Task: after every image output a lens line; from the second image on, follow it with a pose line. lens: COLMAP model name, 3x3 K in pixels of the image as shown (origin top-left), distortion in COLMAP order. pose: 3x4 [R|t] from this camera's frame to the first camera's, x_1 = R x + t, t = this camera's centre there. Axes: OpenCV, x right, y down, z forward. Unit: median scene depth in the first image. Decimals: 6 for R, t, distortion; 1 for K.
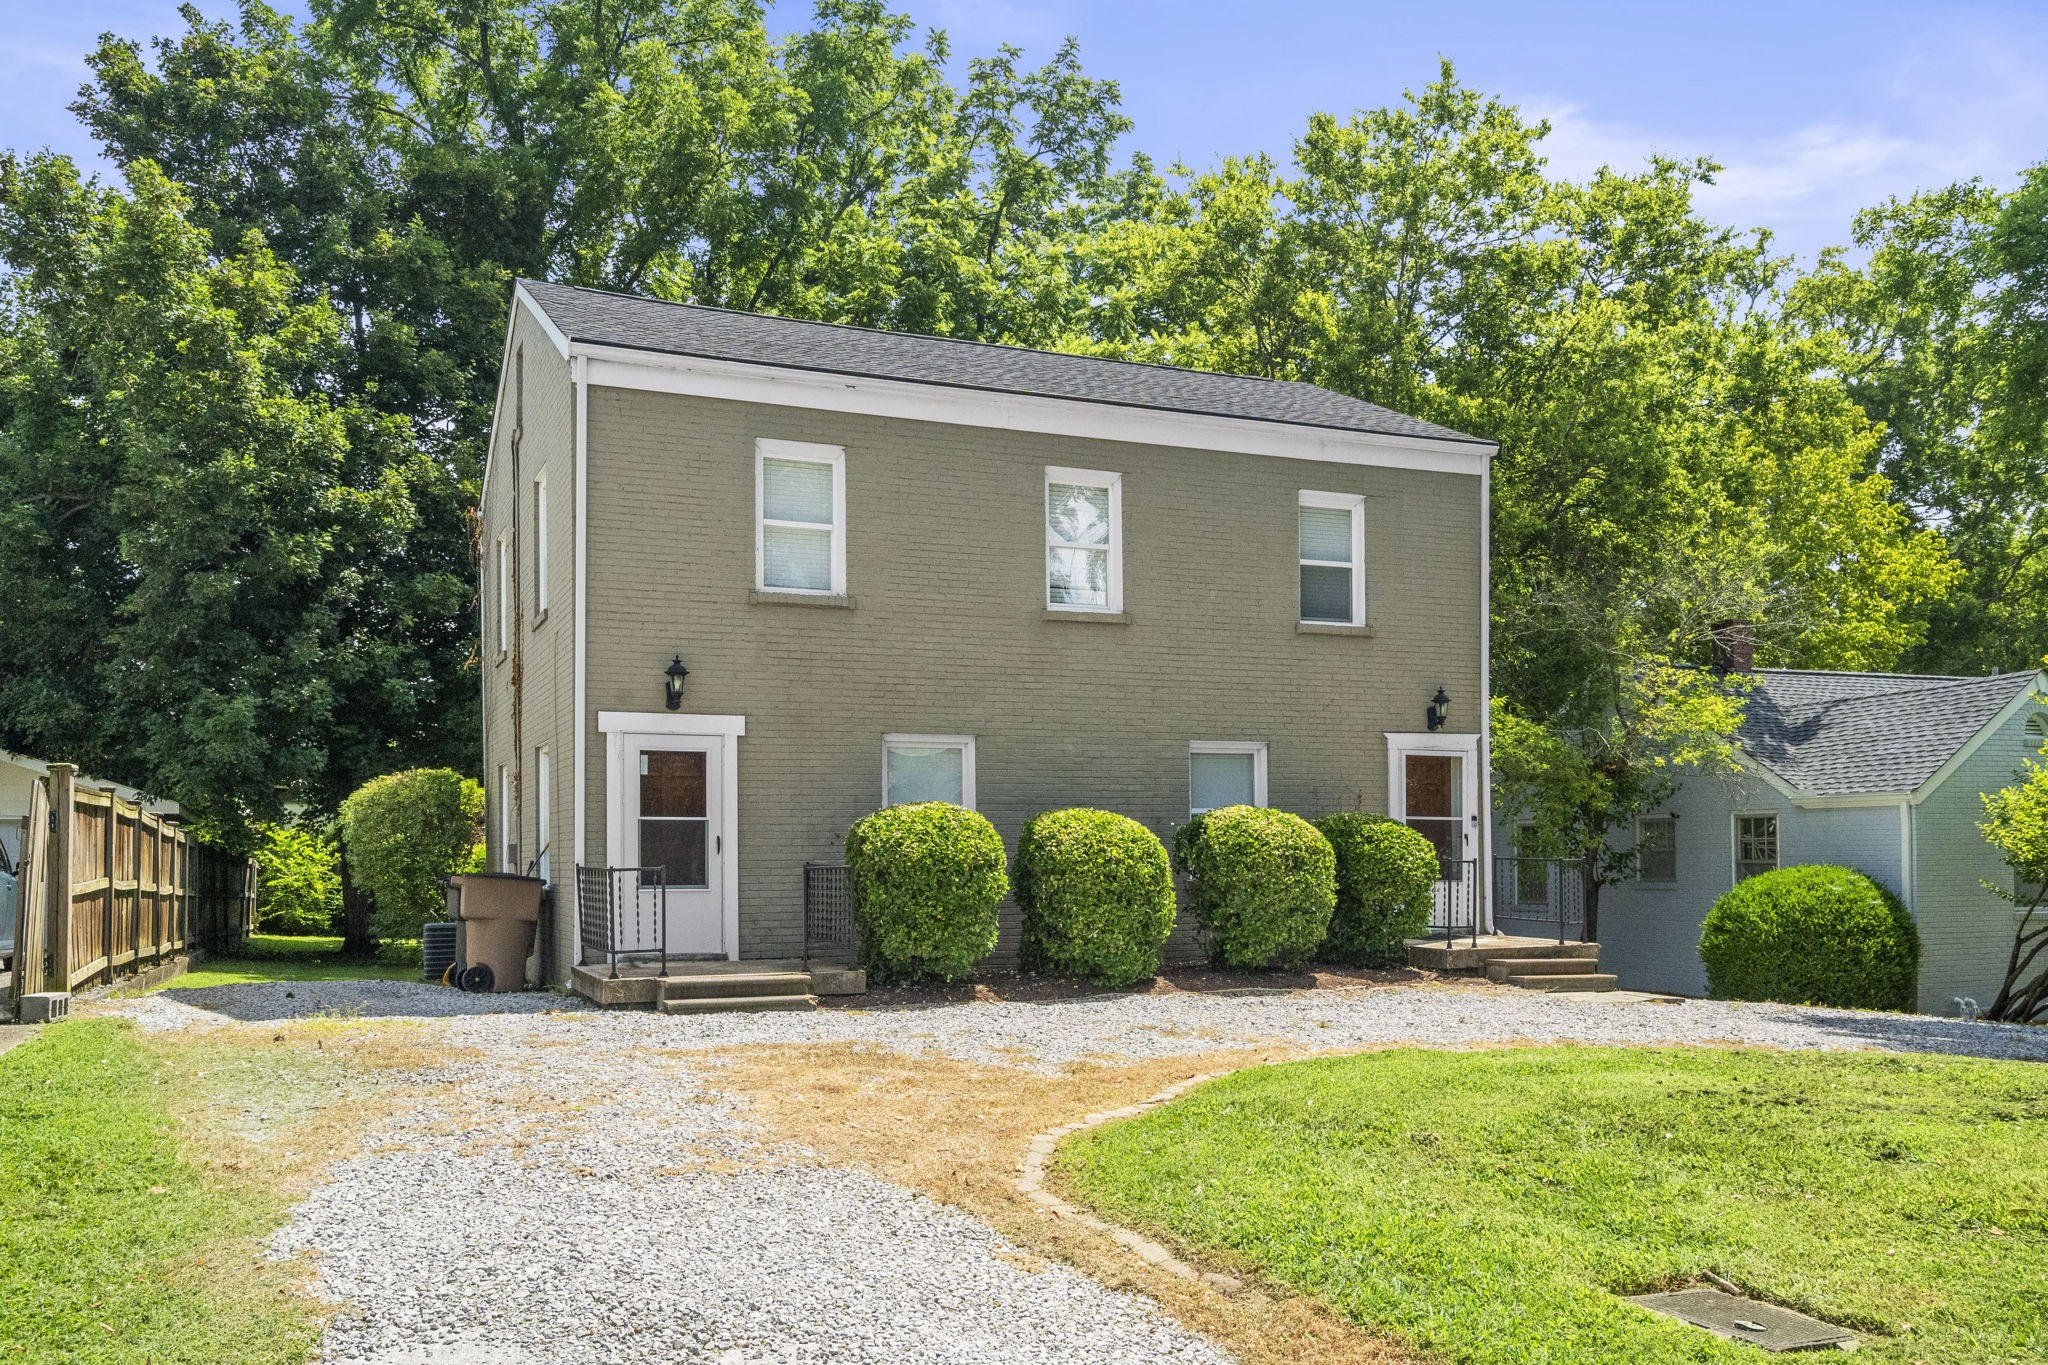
lens RADIAL K [[1359.9, 0, 1174.4], [0, 1359.9, 685.3], [0, 0, 1]] dist [0.000800, -0.000748]
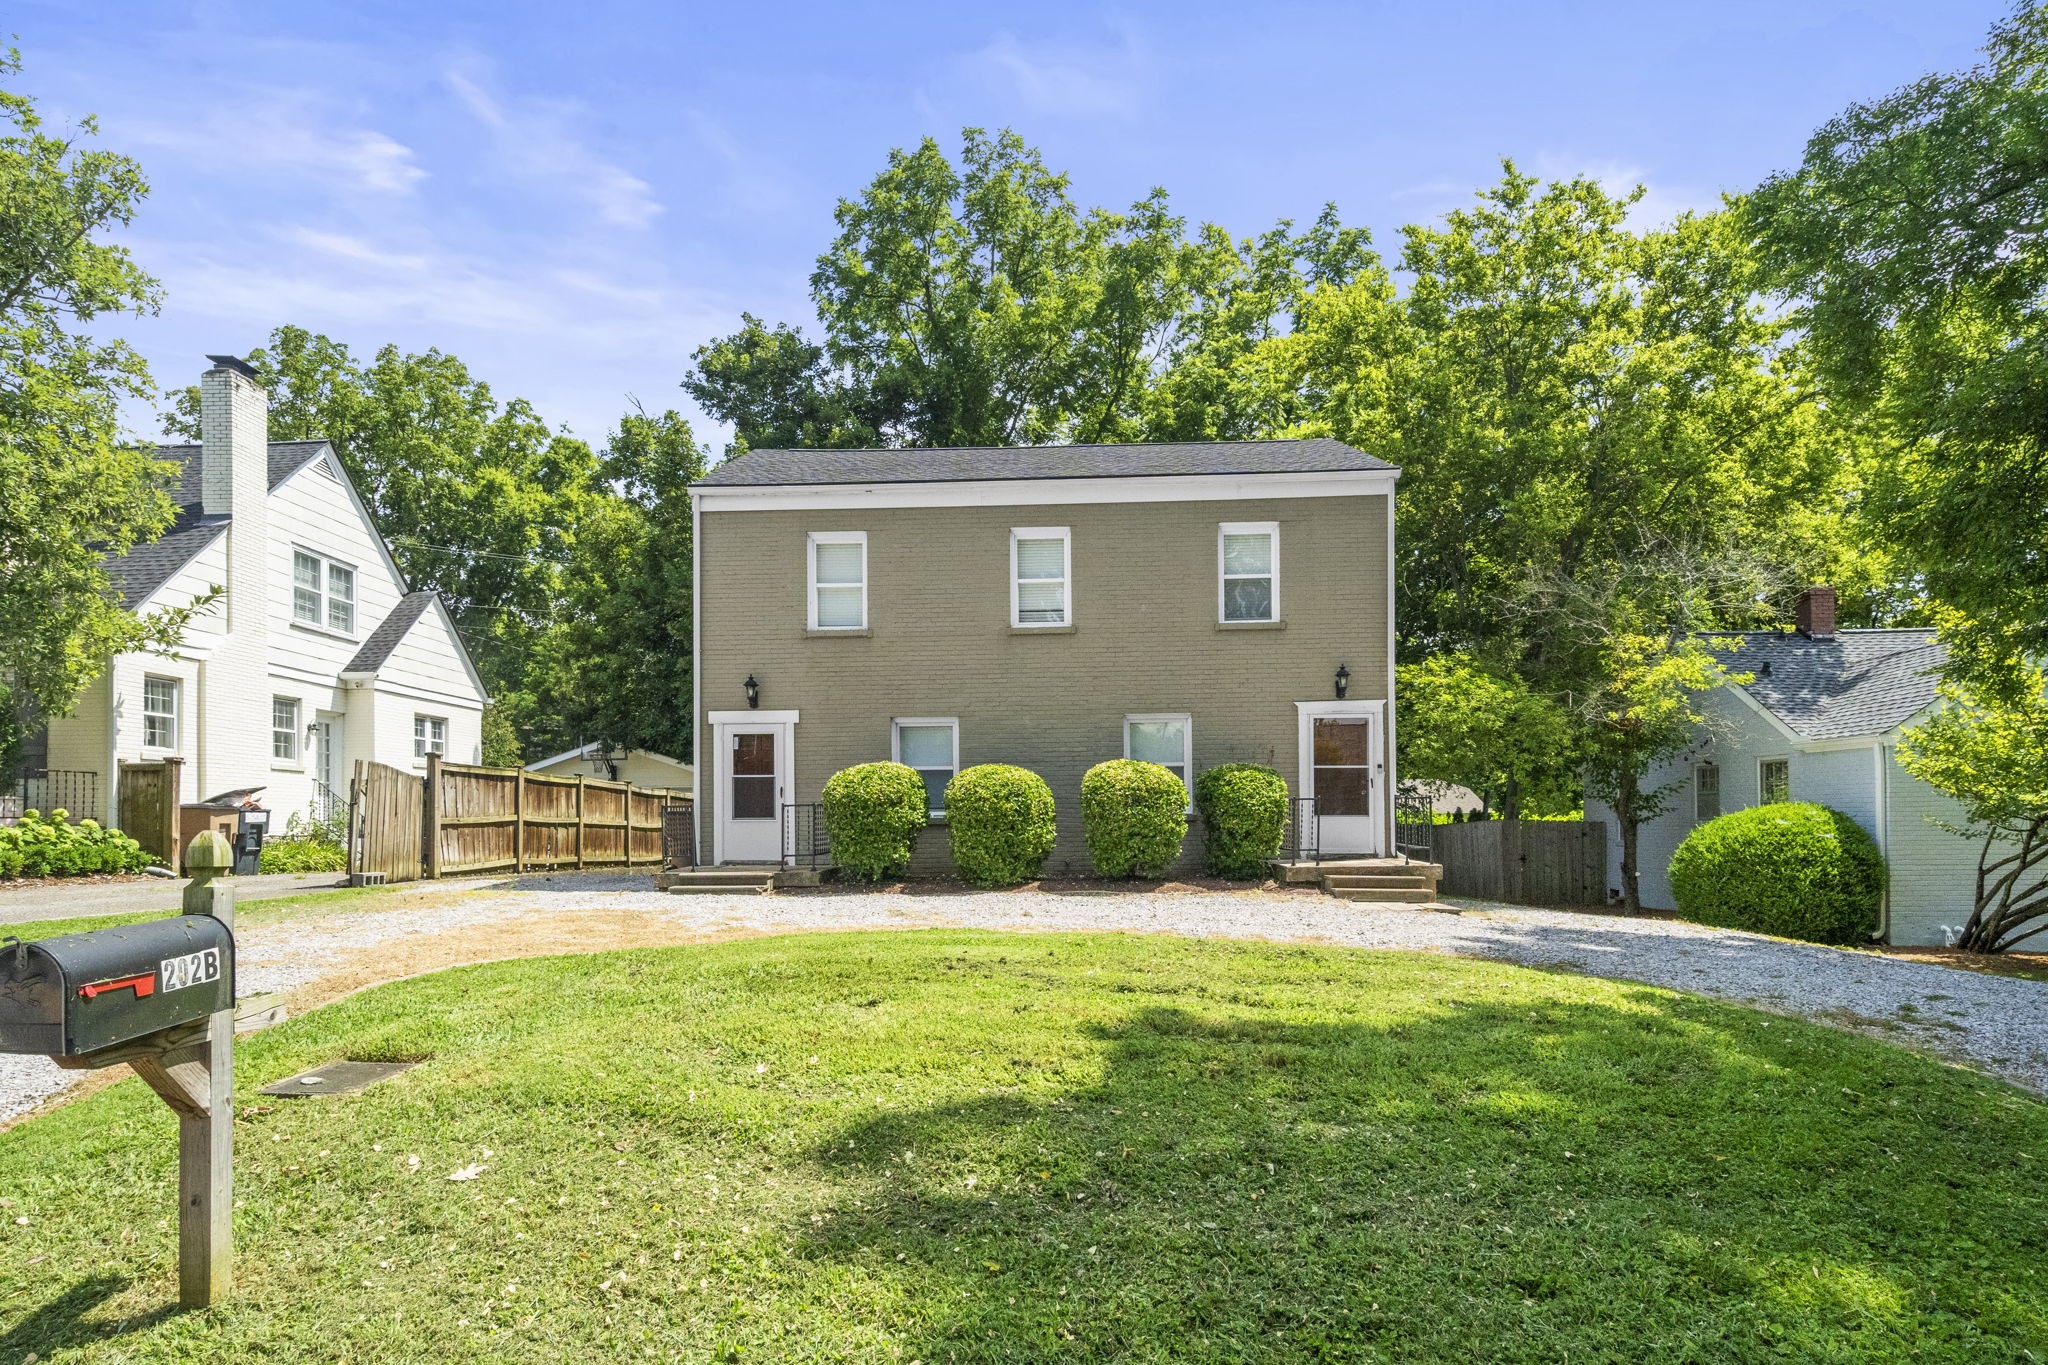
lens RADIAL K [[956.0, 0, 1024.0], [0, 956.0, 694.4], [0, 0, 1]] dist [-0.002325, -0.000286]
pose [[0.925890, -0.050695, -0.374376, 0.301594], [0.053782, 0.998550, -0.002203, 0.018381], [0.373945, -0.018095, 0.927274, 0.065312]]
